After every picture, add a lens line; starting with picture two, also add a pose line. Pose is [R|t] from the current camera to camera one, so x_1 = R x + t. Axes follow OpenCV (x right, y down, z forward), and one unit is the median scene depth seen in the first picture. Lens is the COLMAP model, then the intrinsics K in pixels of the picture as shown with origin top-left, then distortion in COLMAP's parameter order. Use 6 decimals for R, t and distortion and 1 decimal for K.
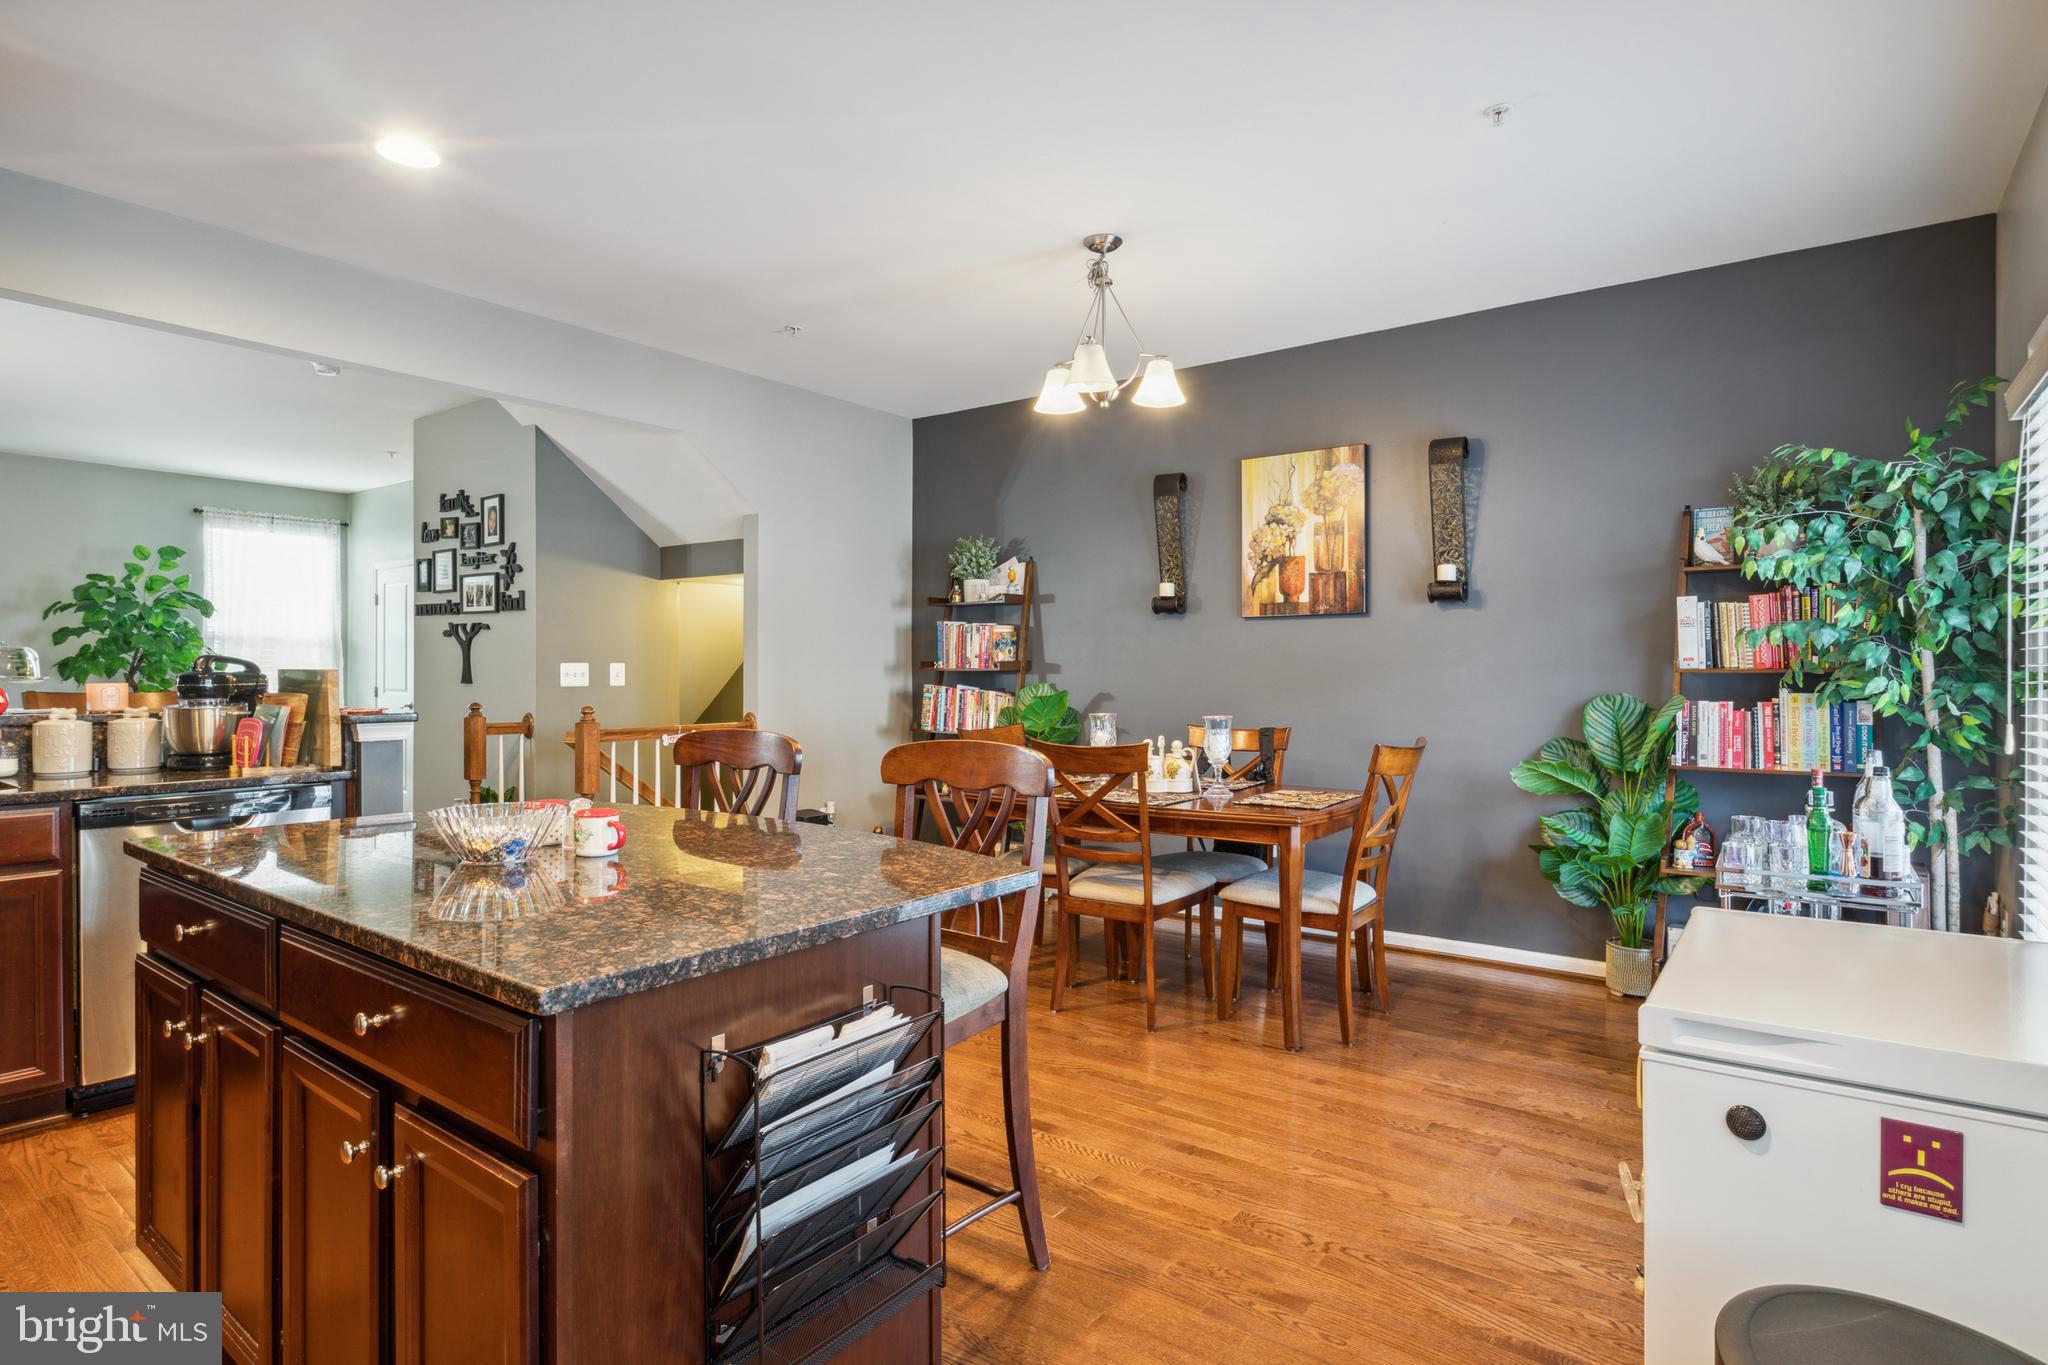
lens RADIAL K [[1051.0, 0, 1038.4], [0, 1051.0, 652.0], [0, 0, 1]] dist [-0.003439, -0.000283]
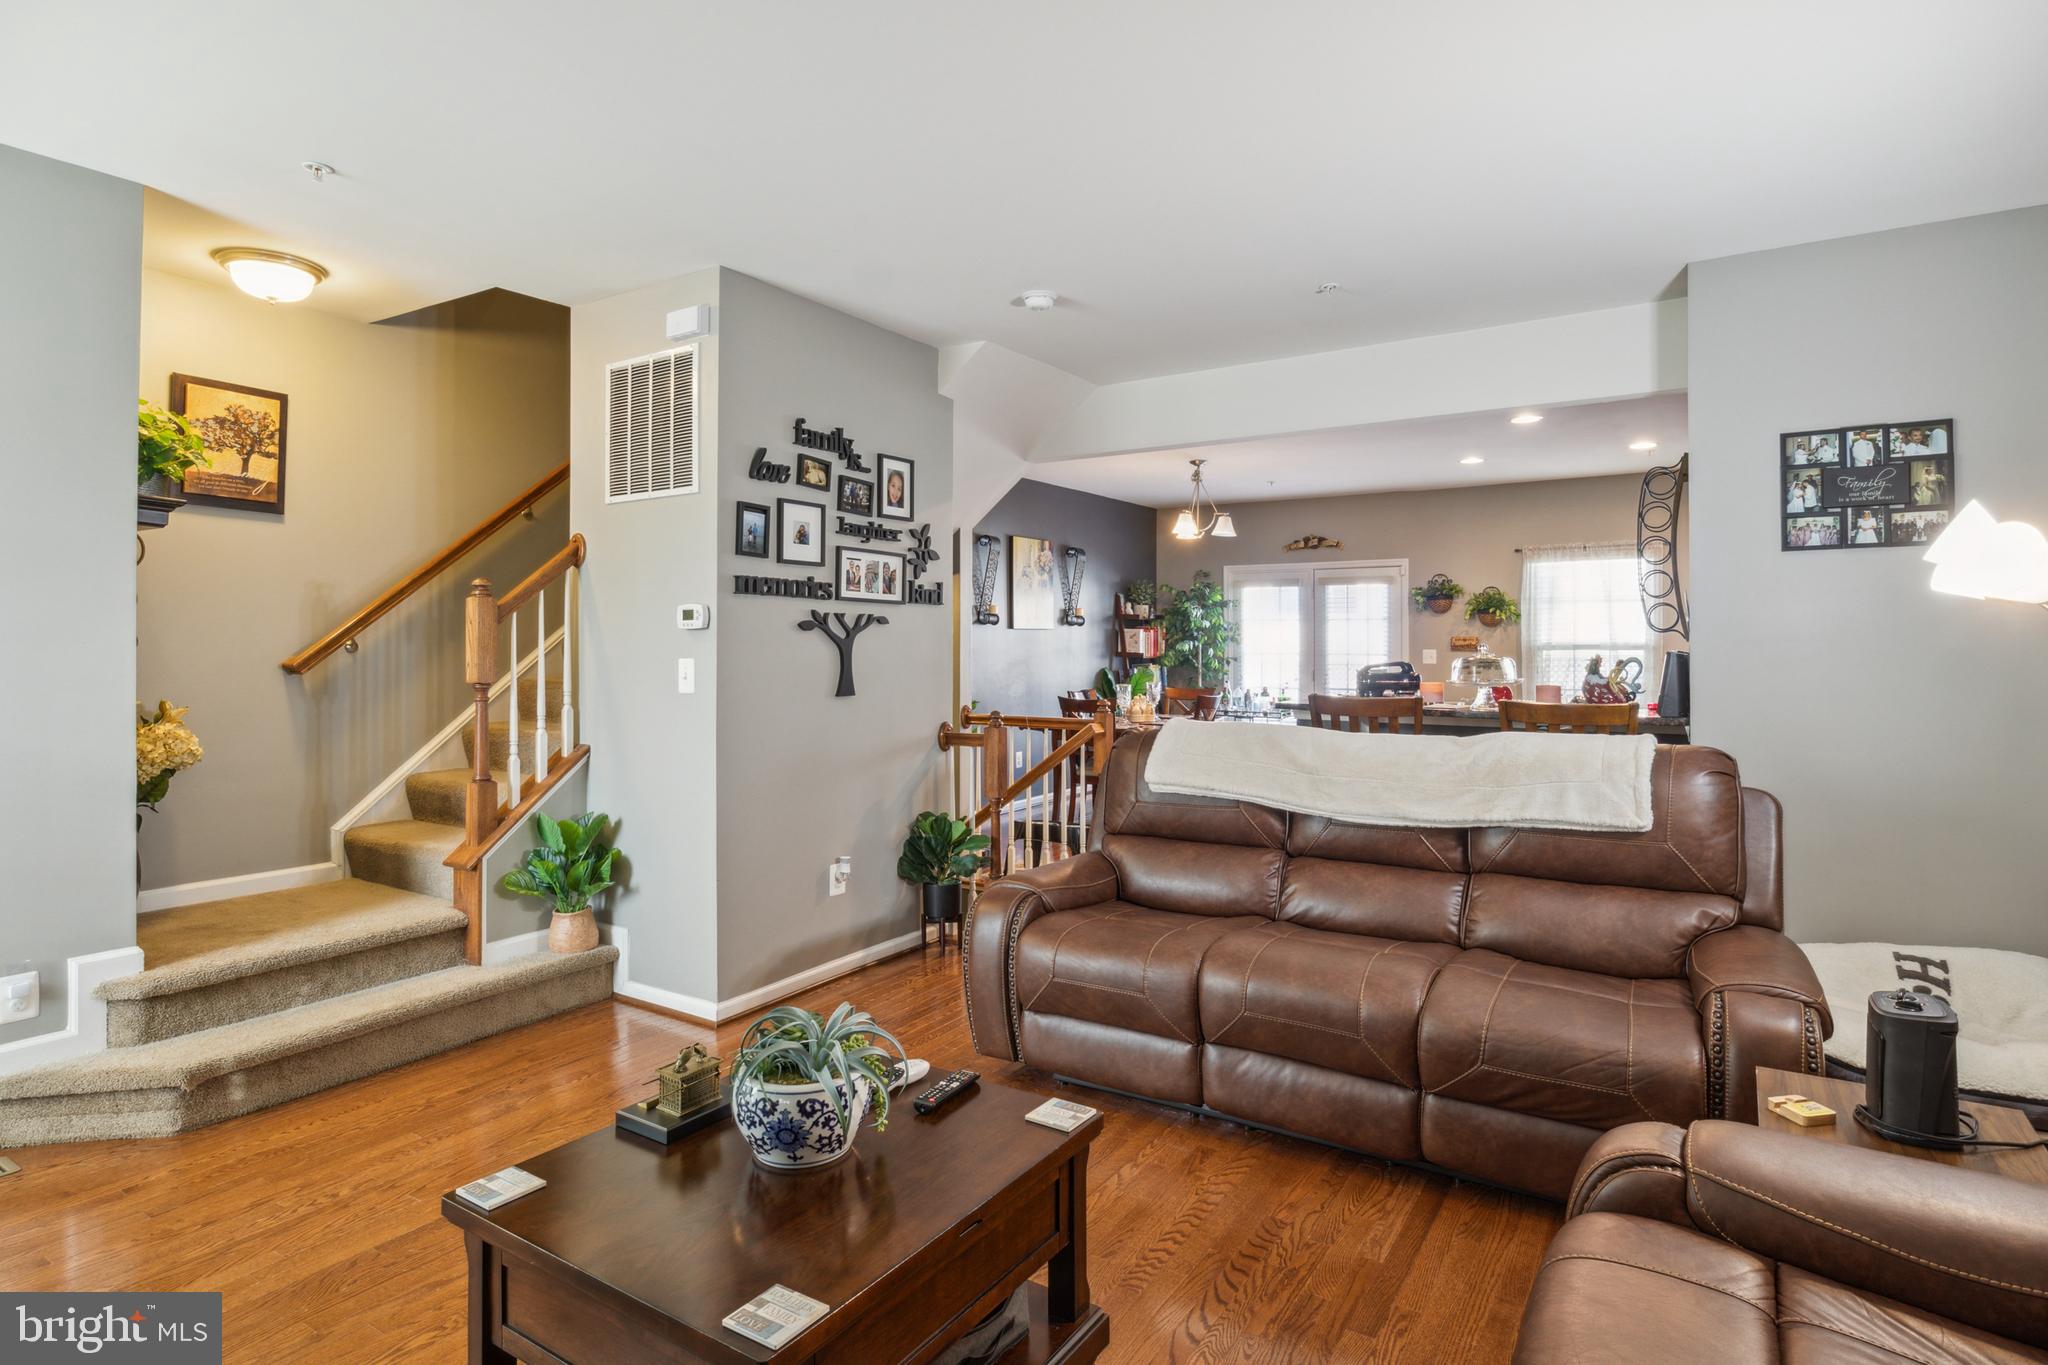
lens RADIAL K [[1069.9, 0, 1026.3], [0, 1069.9, 623.4], [0, 0, 1]] dist [-0.001478, -0.000058]
pose [[-0.074194, 0.016624, 0.997105, -1.373971], [-0.012312, 0.999770, -0.017585, -0.009338], [-0.997168, -0.013581, -0.073972, 0.985032]]
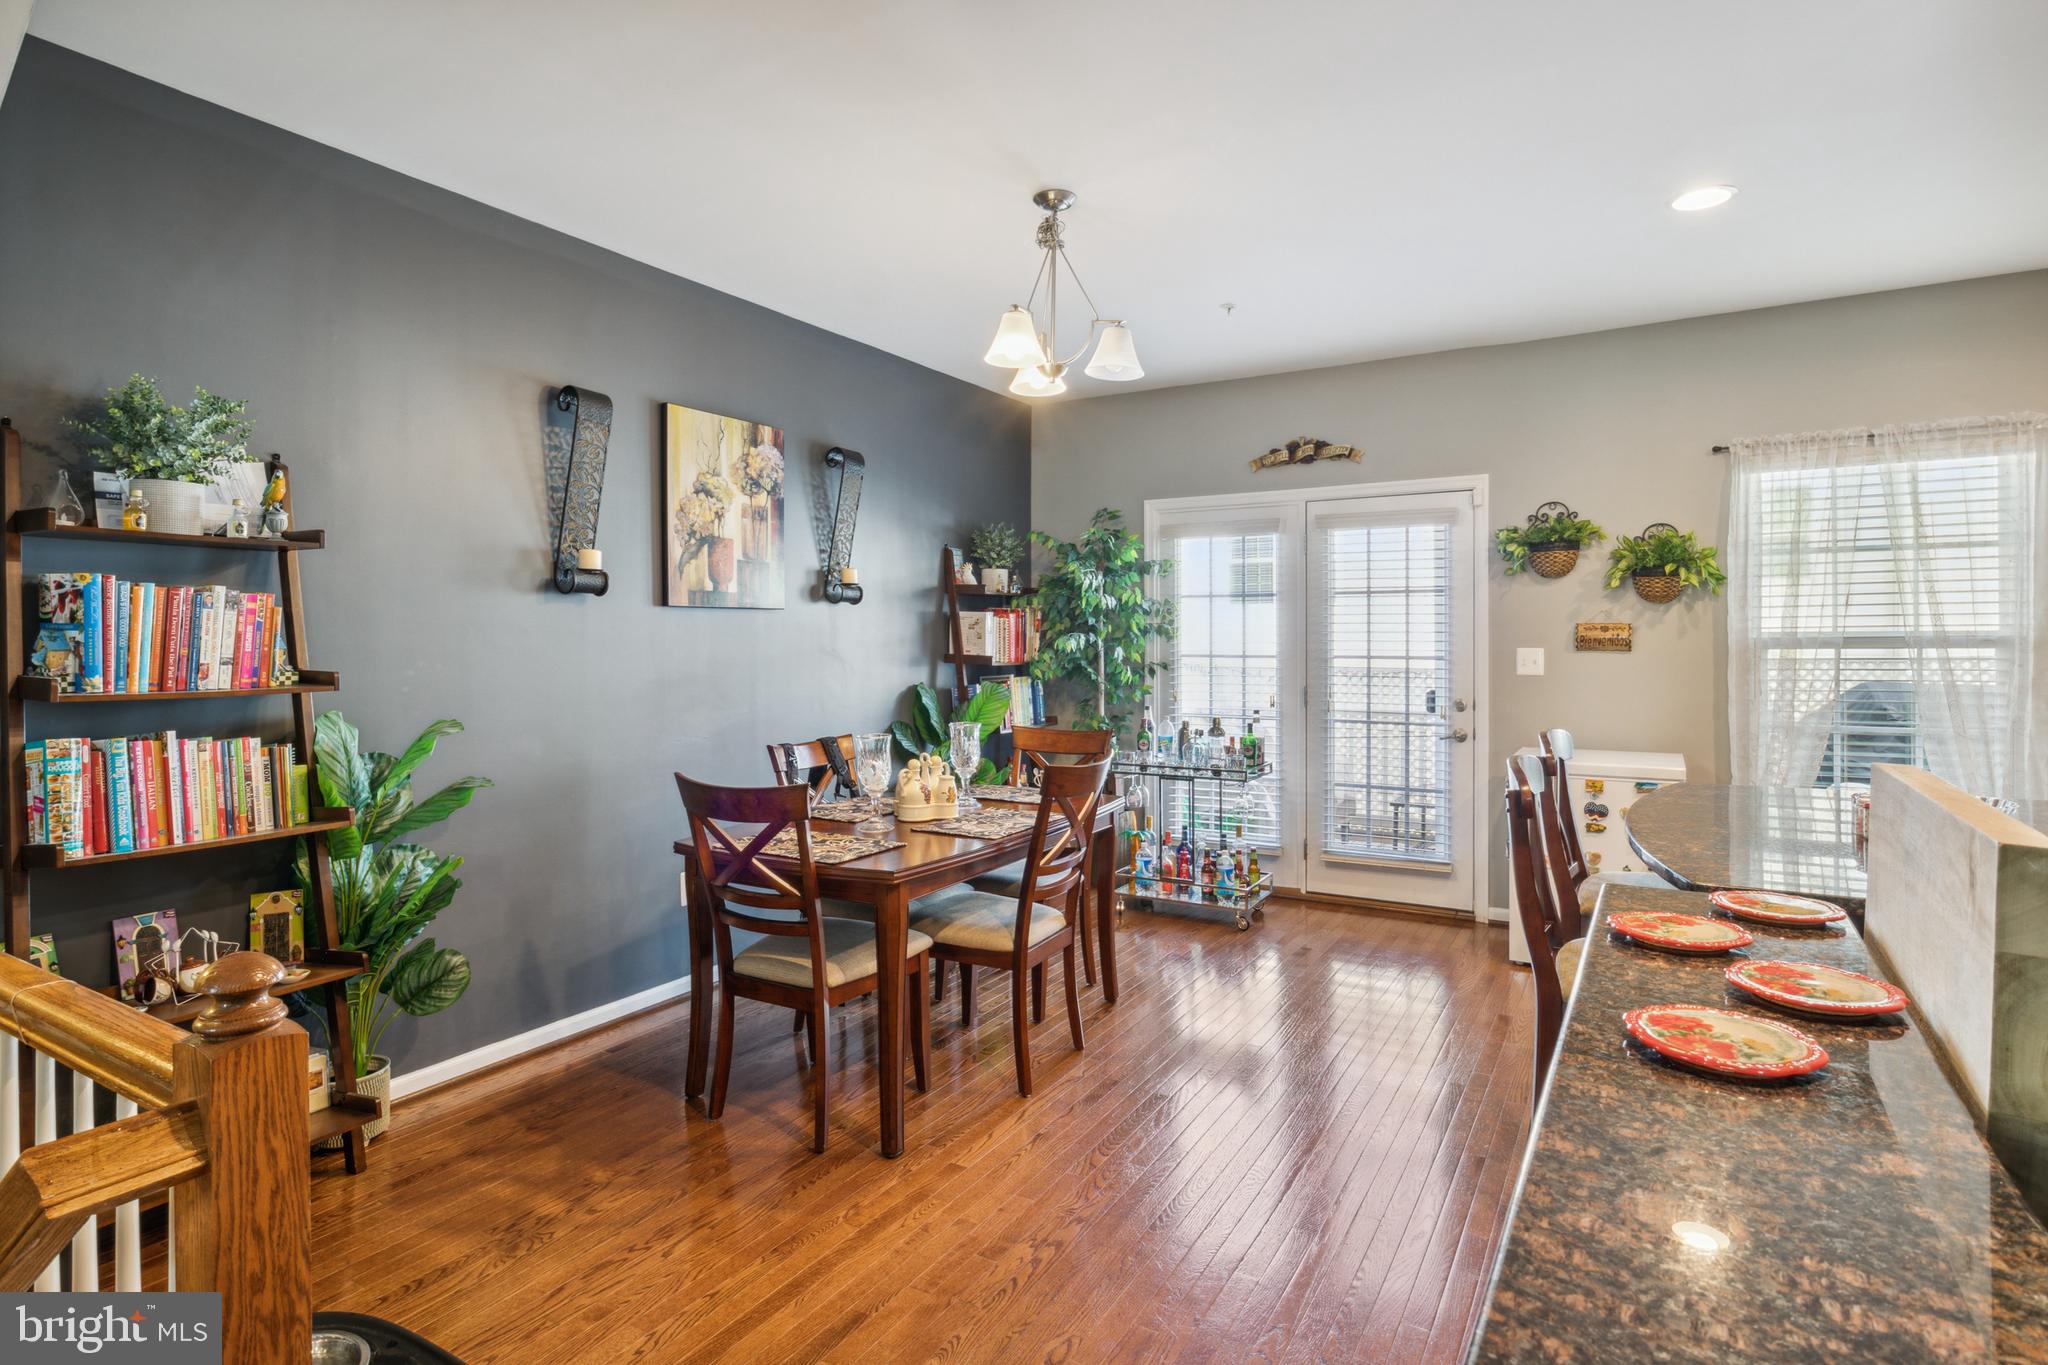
lens RADIAL K [[1051.0, 0, 1038.4], [0, 1051.0, 652.0], [0, 0, 1]] dist [-0.003439, -0.000283]
pose [[-0.119653, -0.012164, 0.992741, -0.546544], [-0.008546, 0.999901, 0.011222, -0.008519], [-0.992779, -0.007141, -0.119745, 0.728890]]
